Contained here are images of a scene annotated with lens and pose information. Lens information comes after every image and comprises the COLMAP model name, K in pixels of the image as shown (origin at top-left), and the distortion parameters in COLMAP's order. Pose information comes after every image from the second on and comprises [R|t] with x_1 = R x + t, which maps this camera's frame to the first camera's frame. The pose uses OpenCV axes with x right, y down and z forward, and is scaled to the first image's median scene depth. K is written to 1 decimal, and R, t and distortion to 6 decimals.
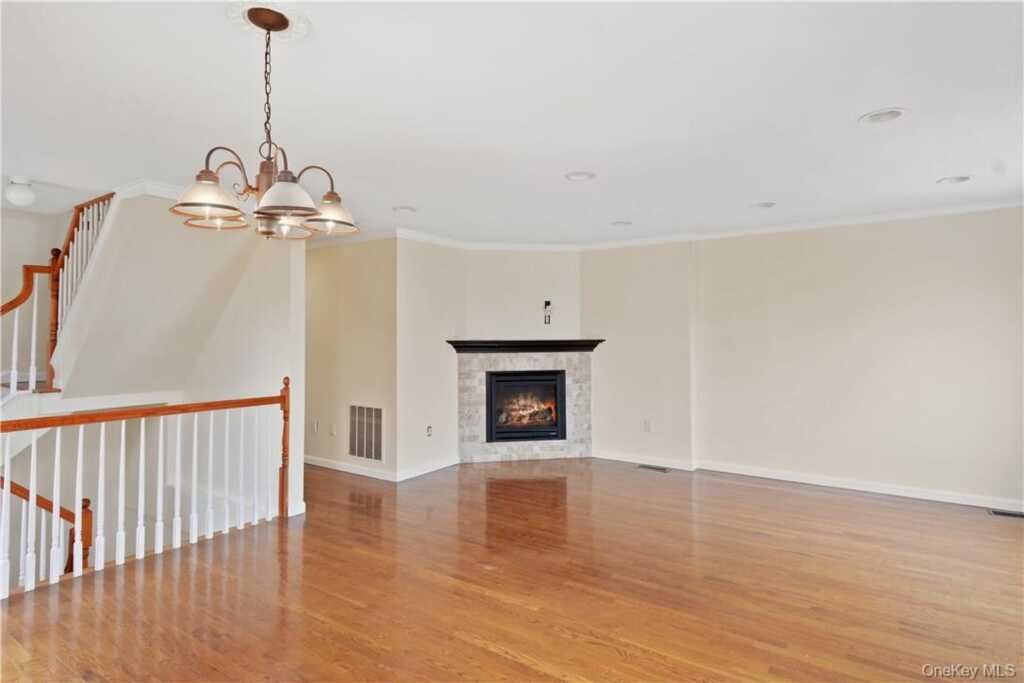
lens RADIAL K [[542.4, 0, 512.0], [0, 542.4, 341.5], [0, 0, 1]] dist [0.023203, 0.000083]
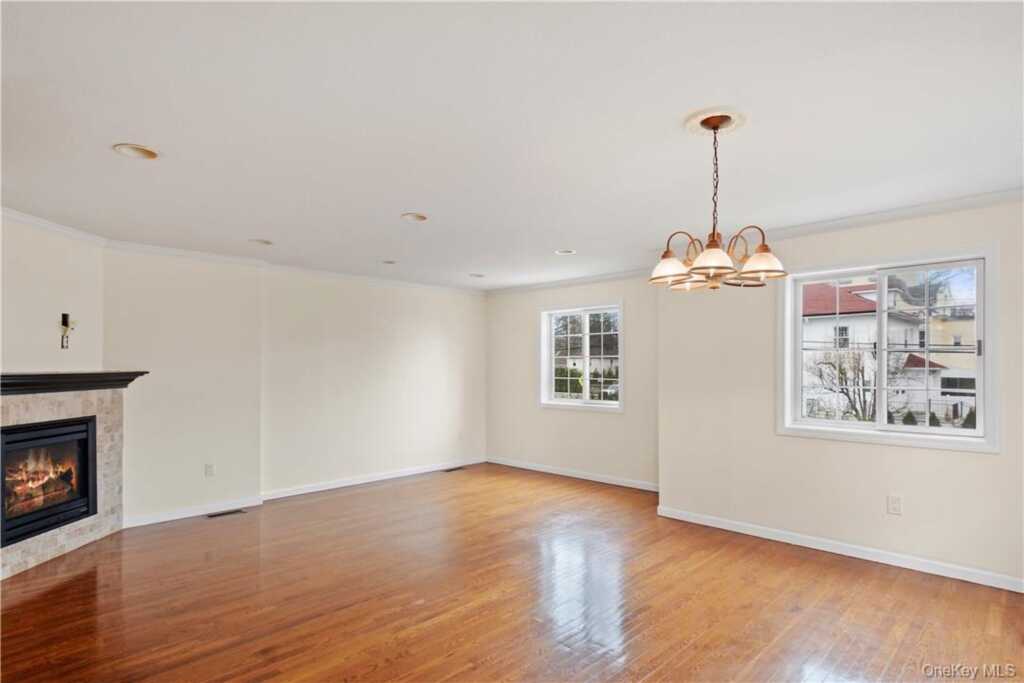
lens RADIAL K [[541.4, 0, 511.8], [0, 541.4, 372.1], [0, 0, 1]] dist [0.002085, 0.000580]
pose [[0.206677, -0.010646, 0.978351, -0.478862], [0.023657, 0.999703, 0.005880, 0.004942], [-0.978123, 0.021930, 0.206867, 0.323935]]
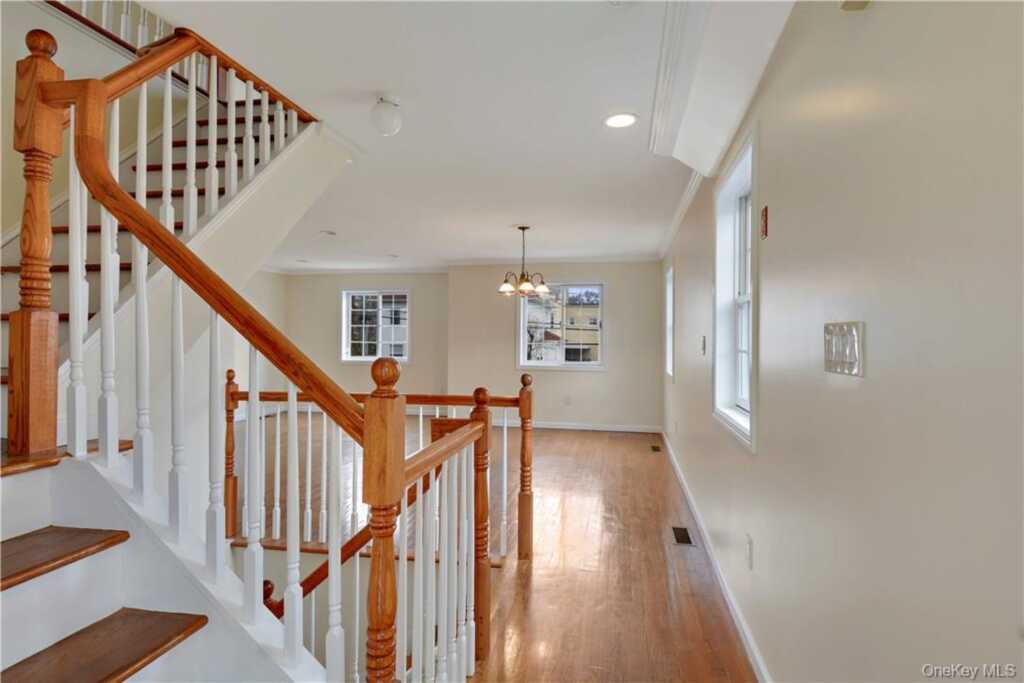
lens RADIAL K [[542.4, 0, 512.0], [0, 542.4, 341.5], [0, 0, 1]] dist [0.023203, 0.000083]
pose [[-0.368458, -0.003918, 0.929636, -0.894891], [0.015179, 0.999832, 0.010230, 0.016898], [-0.929521, 0.017880, -0.368336, 0.599652]]
